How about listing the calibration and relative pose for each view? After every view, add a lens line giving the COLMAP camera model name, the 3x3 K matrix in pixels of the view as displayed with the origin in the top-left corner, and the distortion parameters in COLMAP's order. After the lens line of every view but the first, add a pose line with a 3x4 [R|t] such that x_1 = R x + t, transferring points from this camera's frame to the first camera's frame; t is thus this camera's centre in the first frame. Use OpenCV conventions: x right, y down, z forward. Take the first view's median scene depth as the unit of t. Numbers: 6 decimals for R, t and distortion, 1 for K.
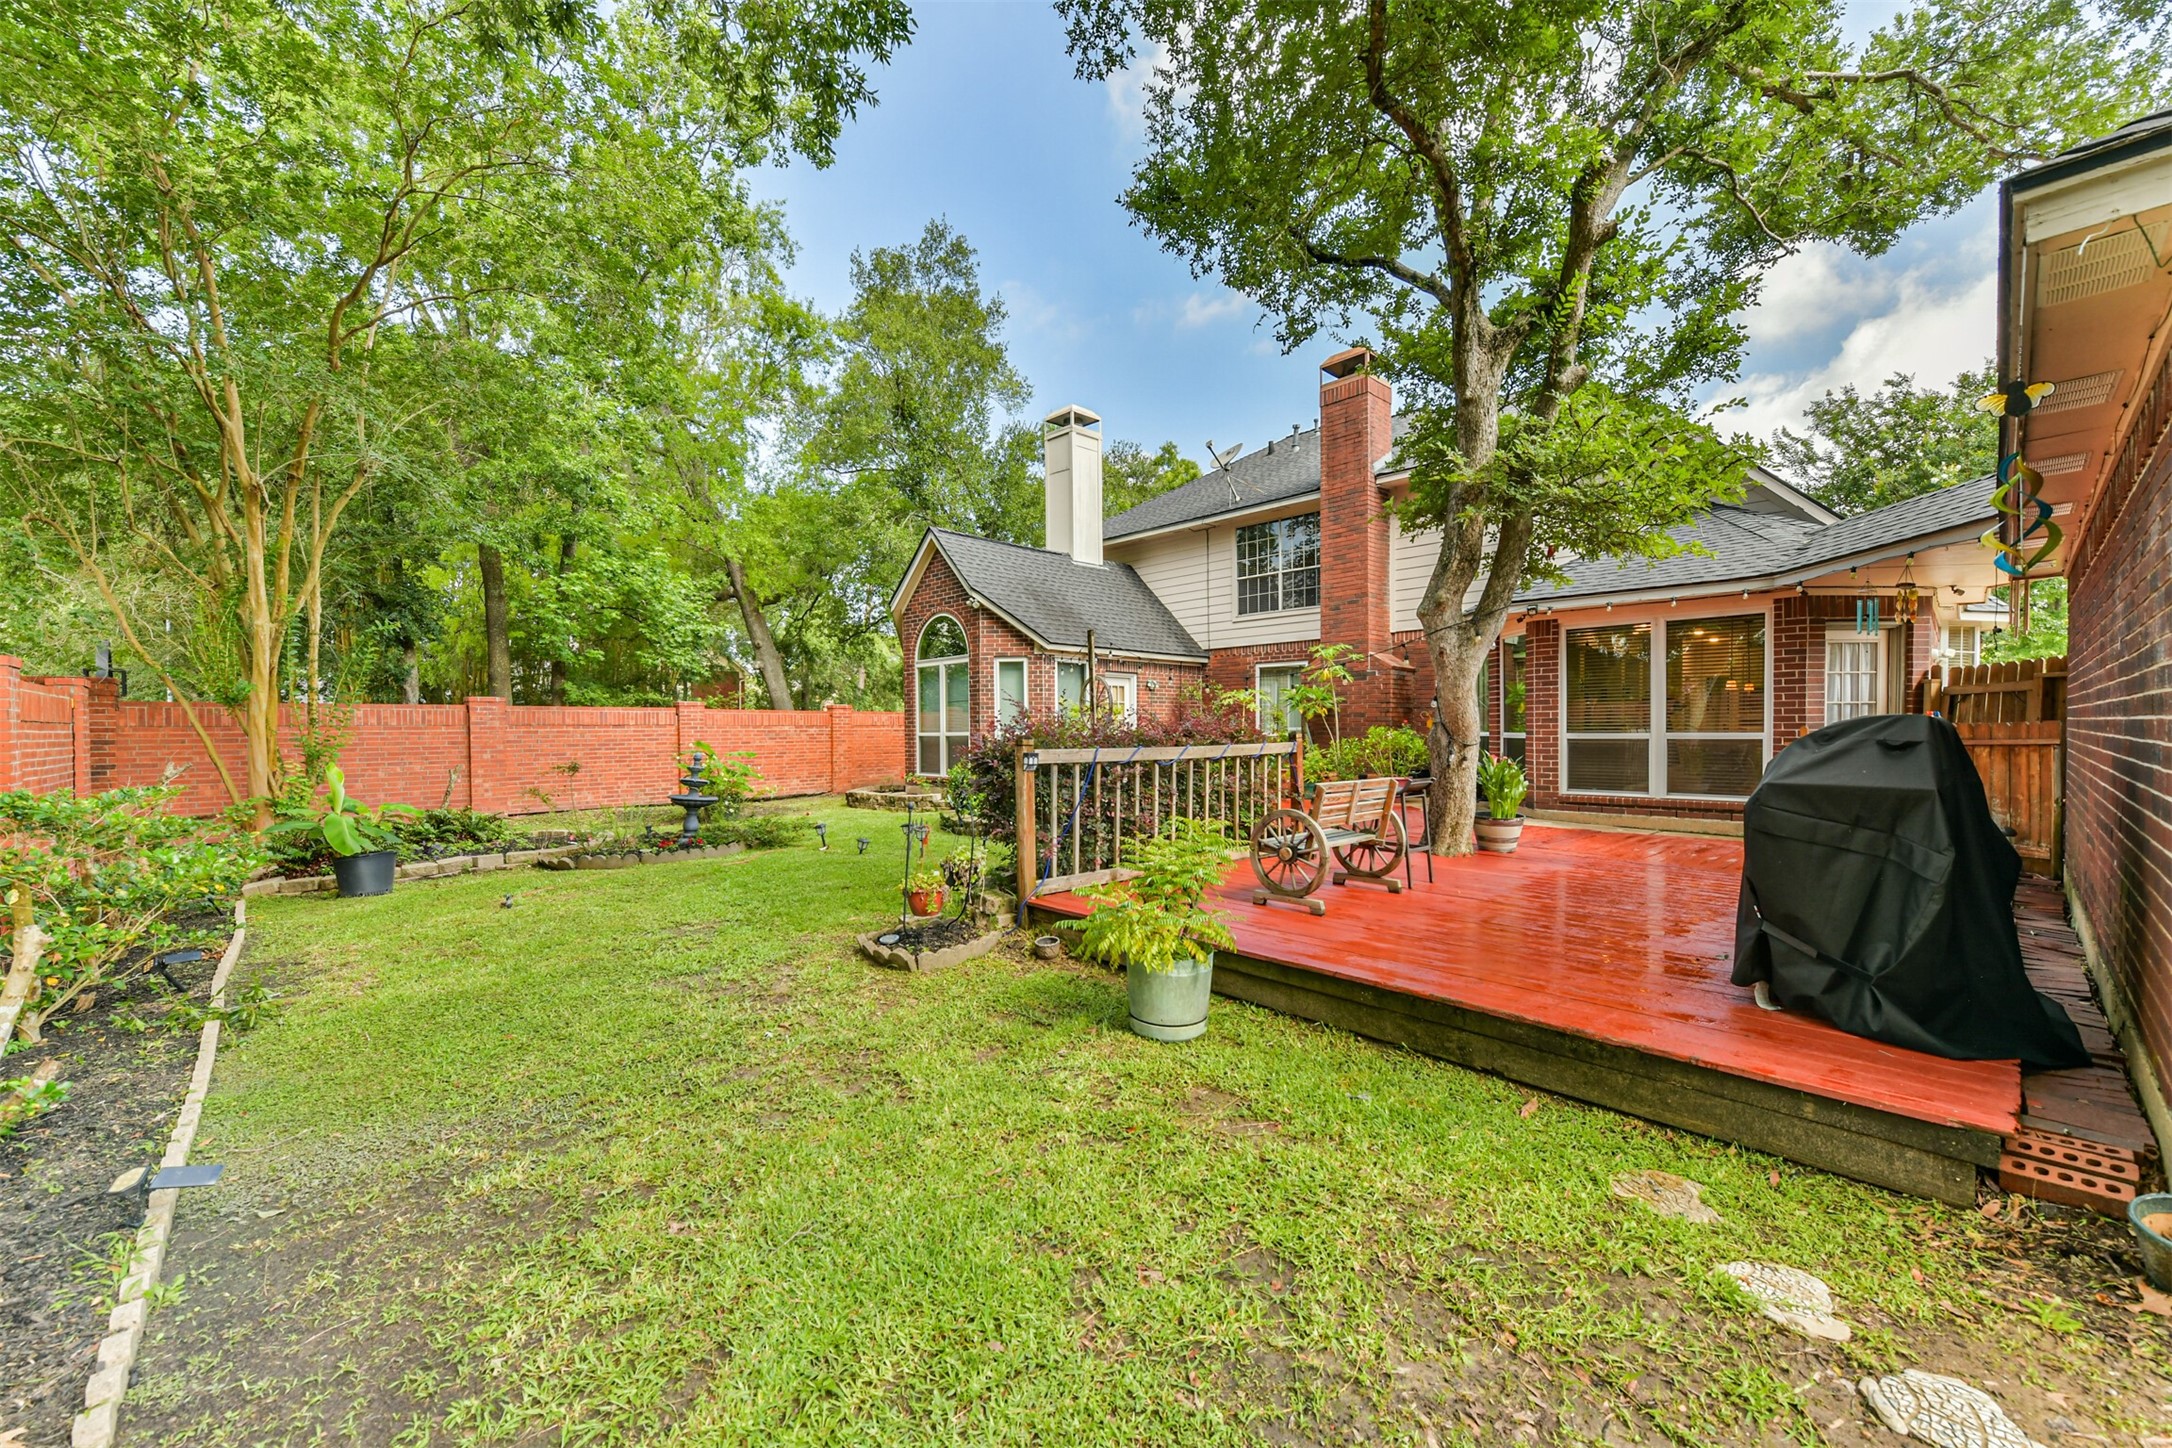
lens RADIAL K [[842.5, 0, 1086.3], [0, 842.5, 727.6], [0, 0, 1]] dist [-0.000757, -0.000024]
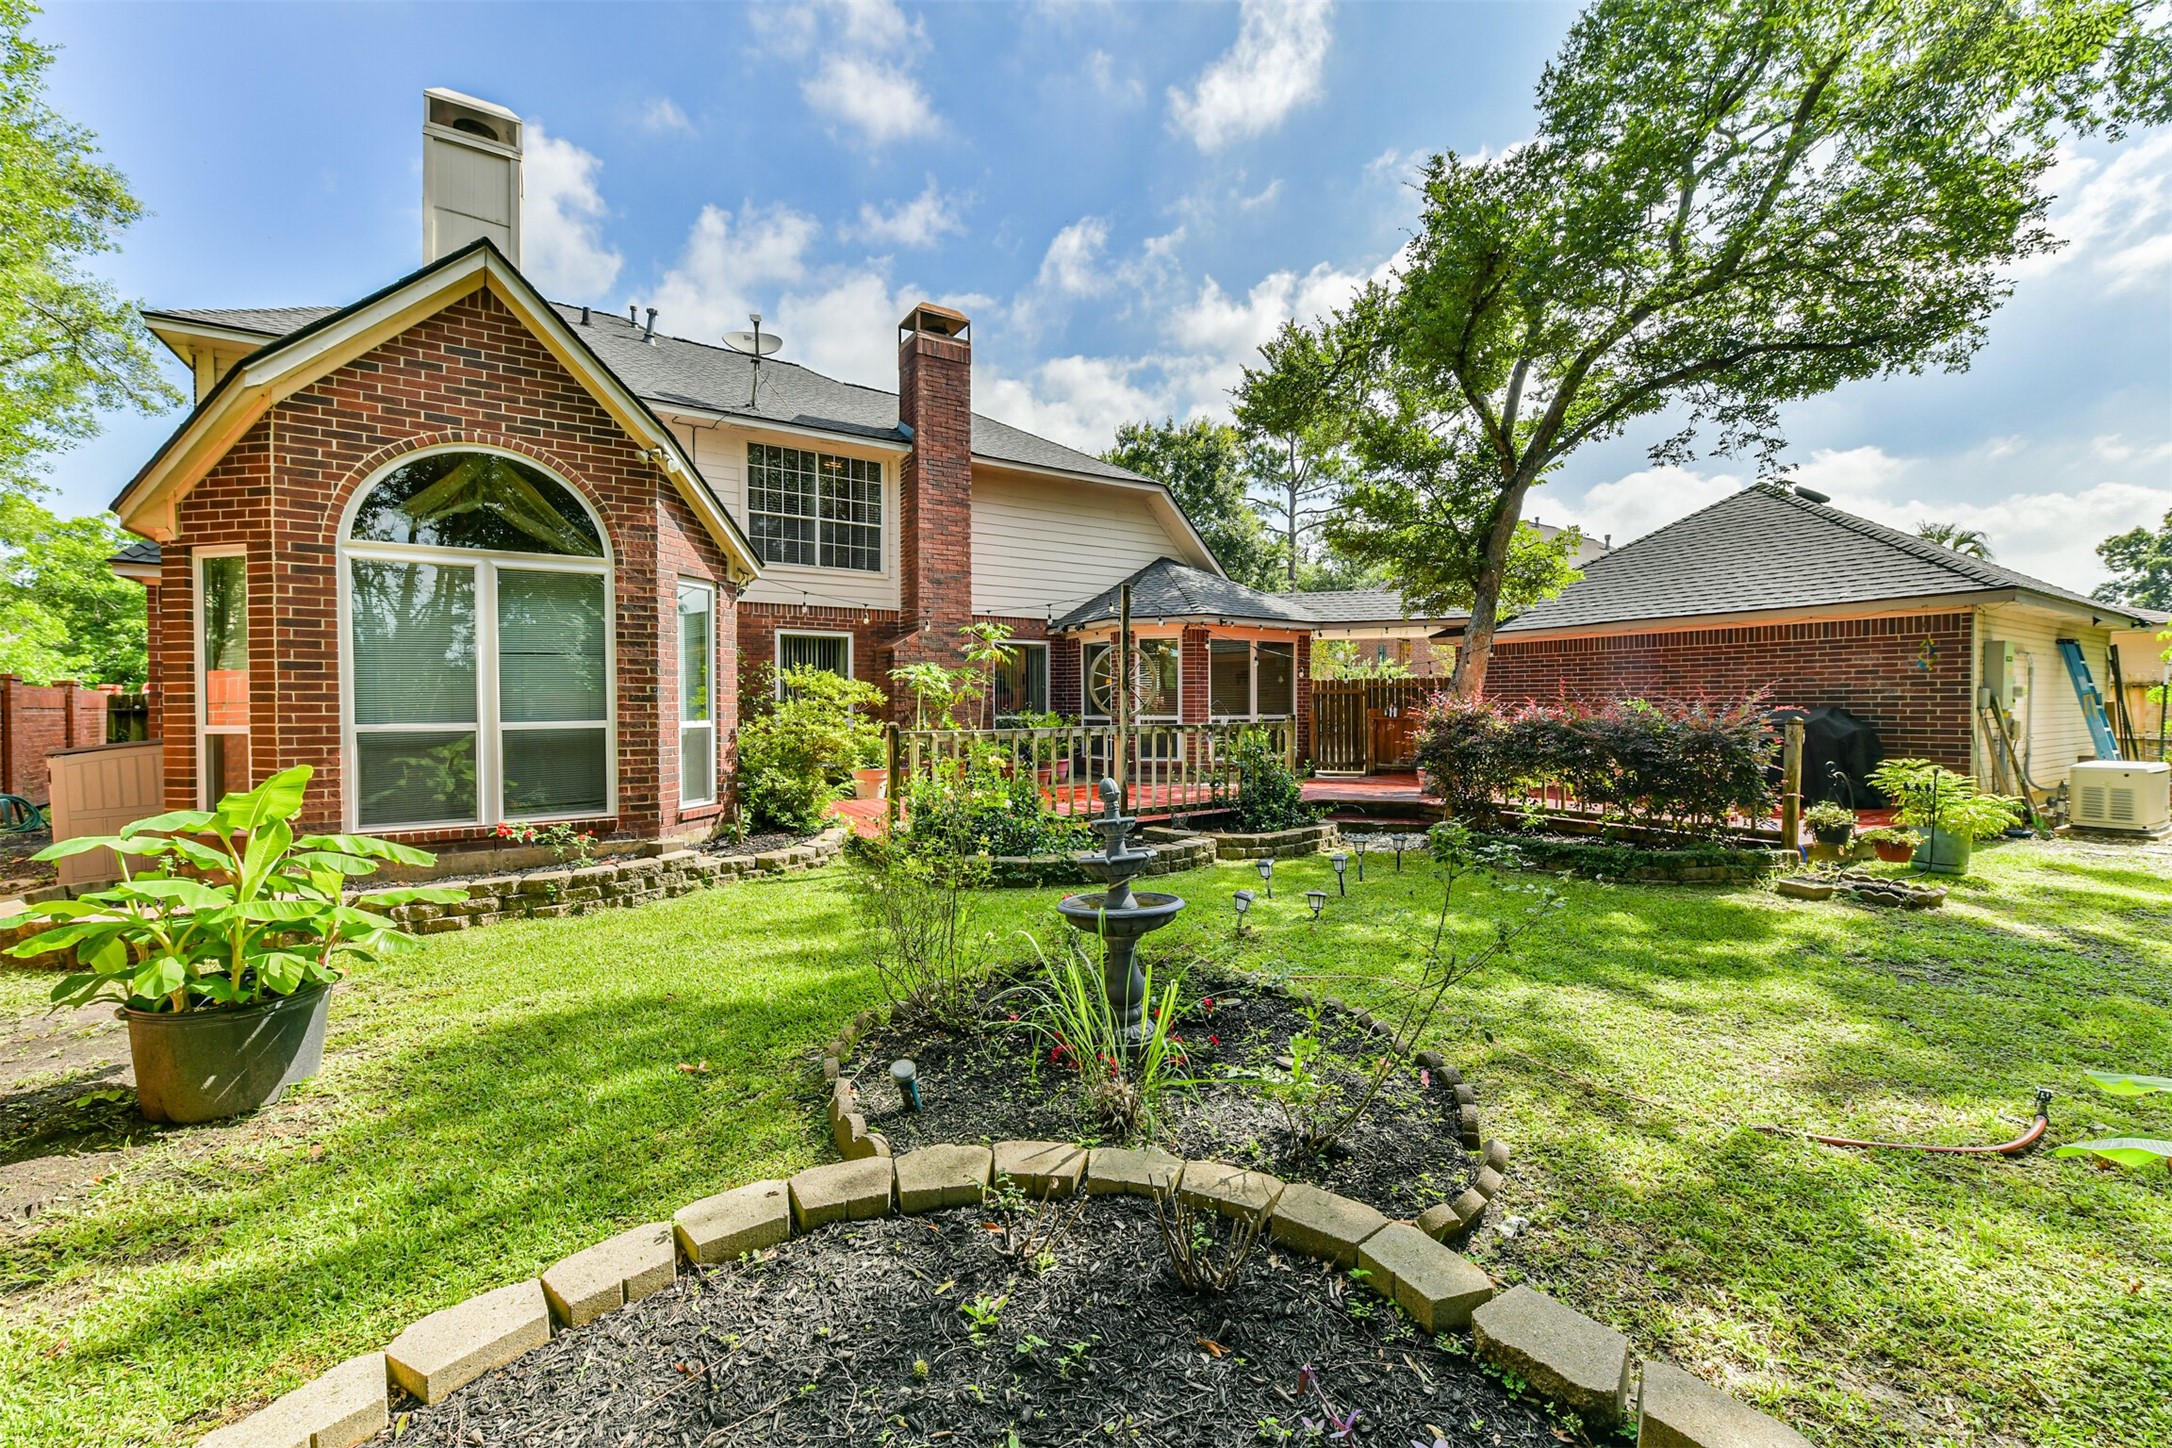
lens RADIAL K [[842.5, 0, 1086.4], [0, 842.5, 716.3], [0, 0, 1]] dist [-0.000757, -0.000024]
pose [[0.193512, -0.008620, 0.981060, -0.511924], [0.013715, 0.999887, 0.006080, 0.003909], [-0.981002, 0.012278, 0.193609, 0.587589]]
